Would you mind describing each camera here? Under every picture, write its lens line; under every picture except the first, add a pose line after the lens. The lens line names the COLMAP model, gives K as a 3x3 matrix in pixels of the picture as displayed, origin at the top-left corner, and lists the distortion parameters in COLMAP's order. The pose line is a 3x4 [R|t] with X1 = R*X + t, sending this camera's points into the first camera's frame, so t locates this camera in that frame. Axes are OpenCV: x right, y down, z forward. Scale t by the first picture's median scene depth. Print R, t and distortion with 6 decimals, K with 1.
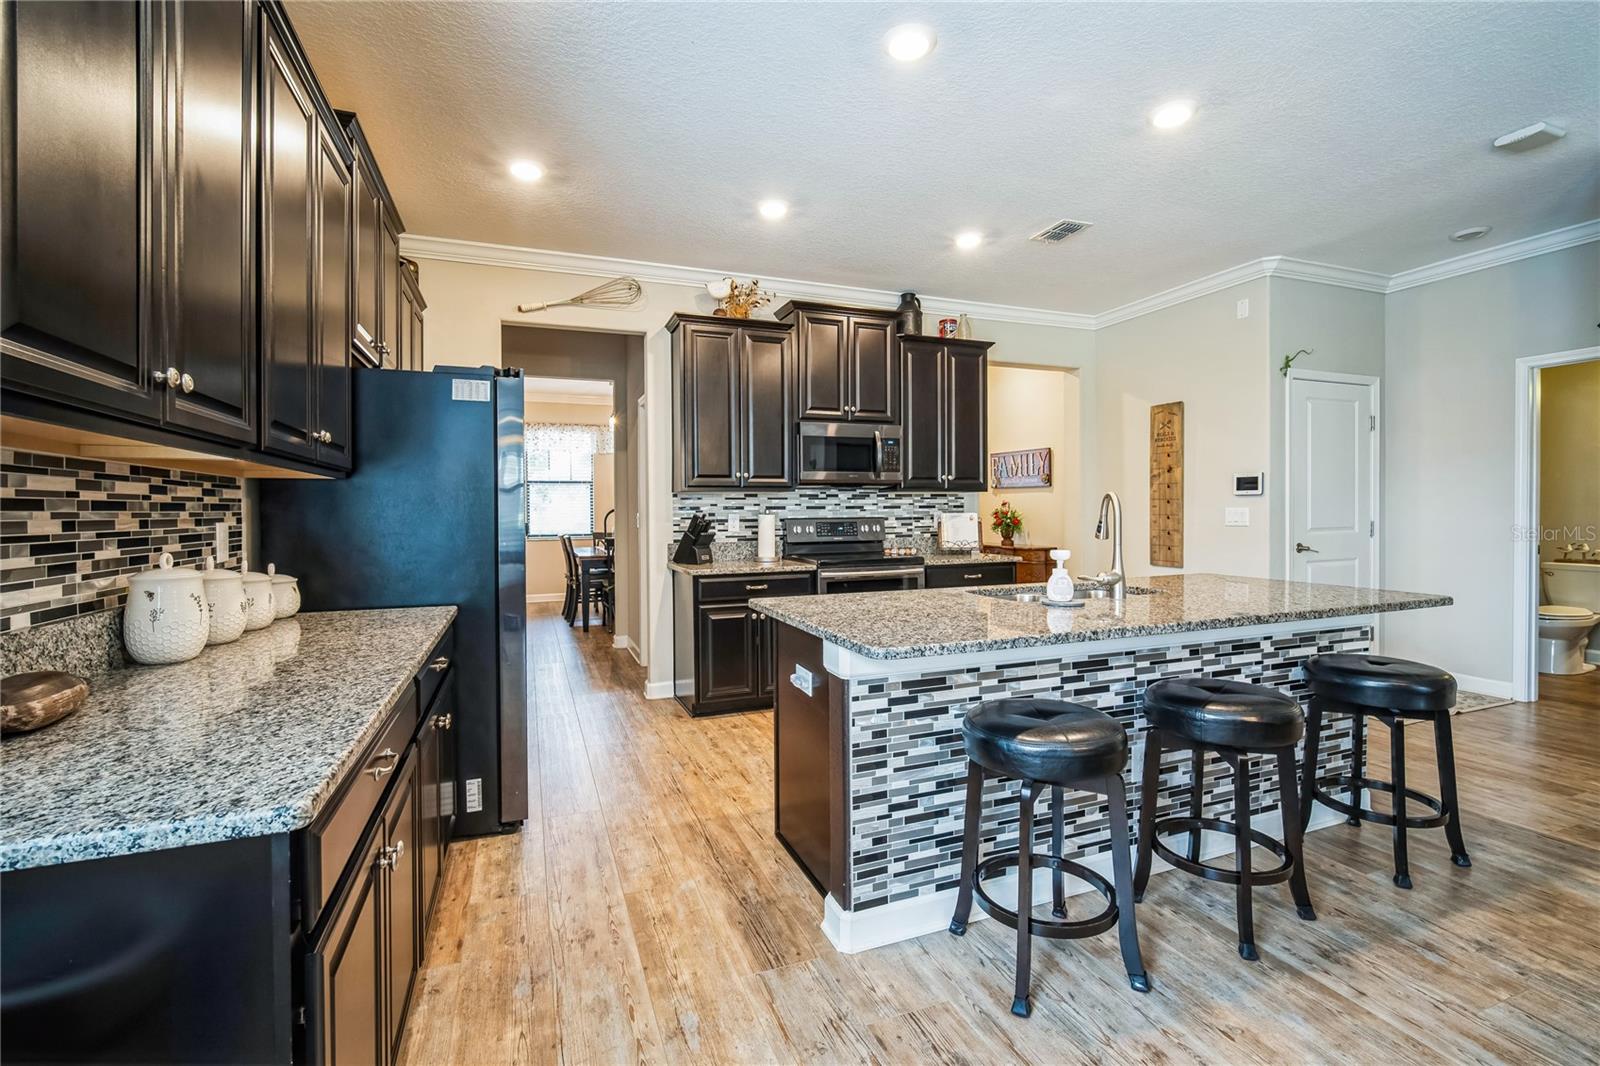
lens RADIAL K [[715.4, 0, 812.5], [0, 715.4, 509.4], [0, 0, 1]] dist [-0.008982, 0.001558]
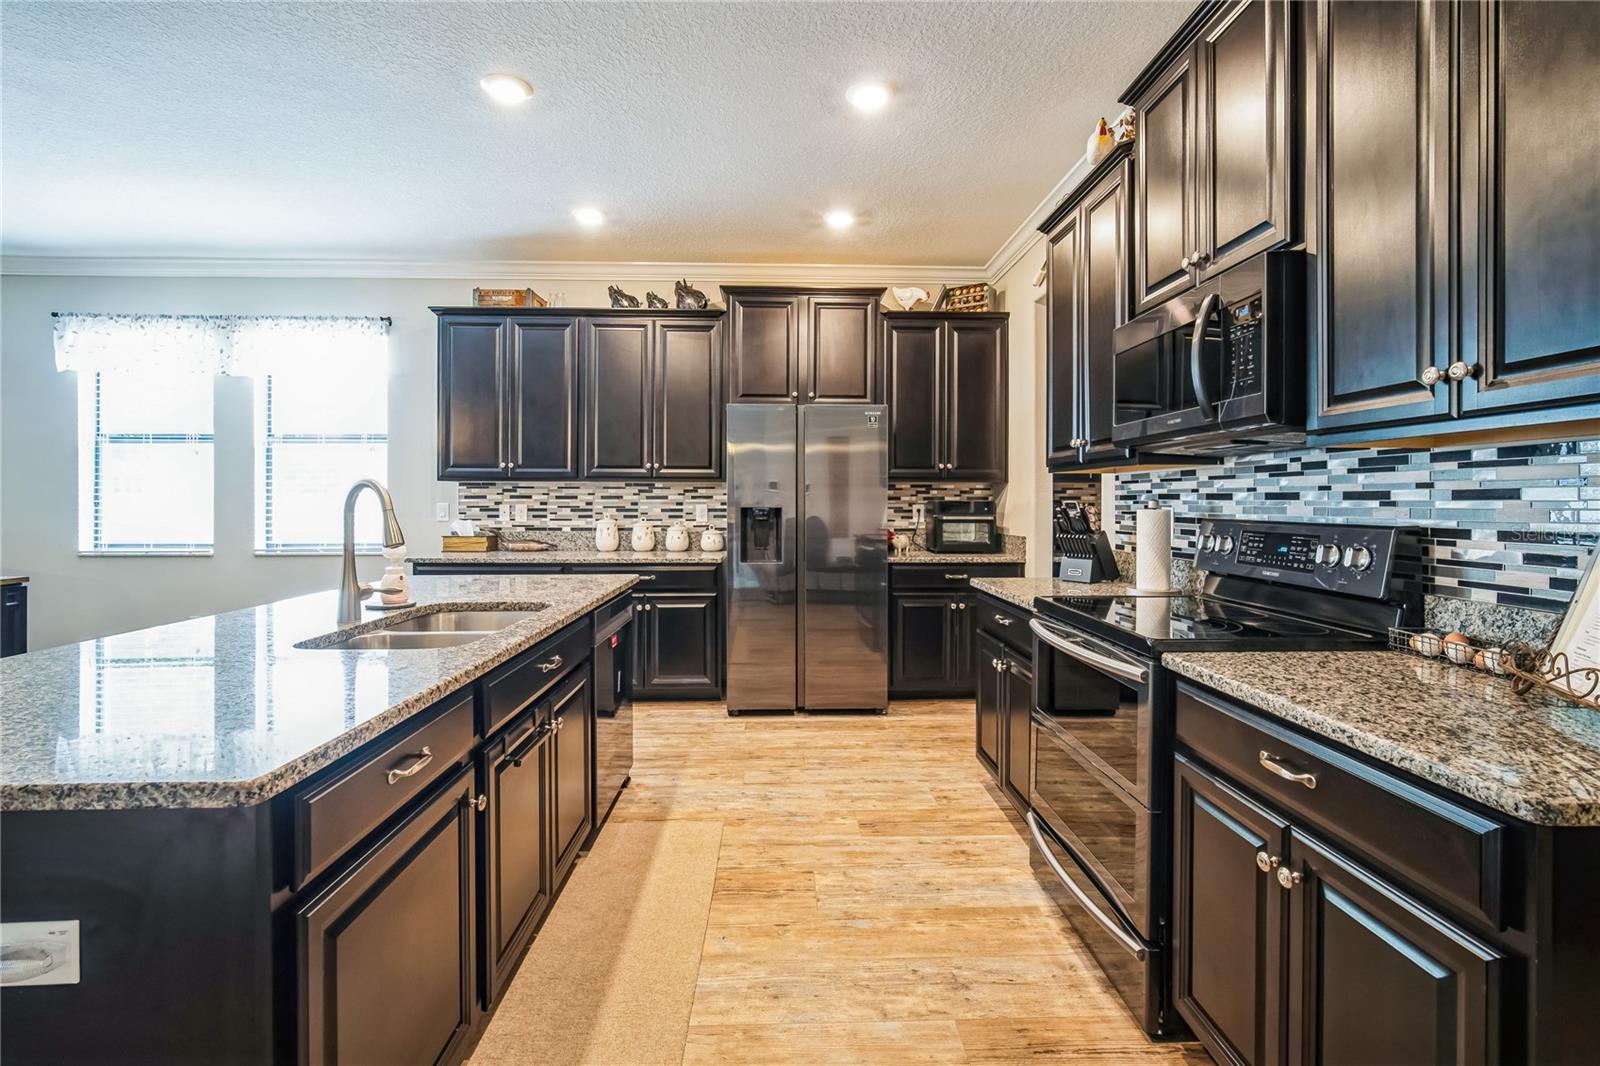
lens RADIAL K [[715.4, 0, 792.8], [0, 715.4, 506.2], [0, 0, 1]] dist [-0.008982, 0.001558]
pose [[-0.357145, 0.014856, -0.933931, 0.496377], [0.006513, 0.999889, 0.013414, -0.004004], [0.934026, -0.001292, -0.357202, 0.884203]]
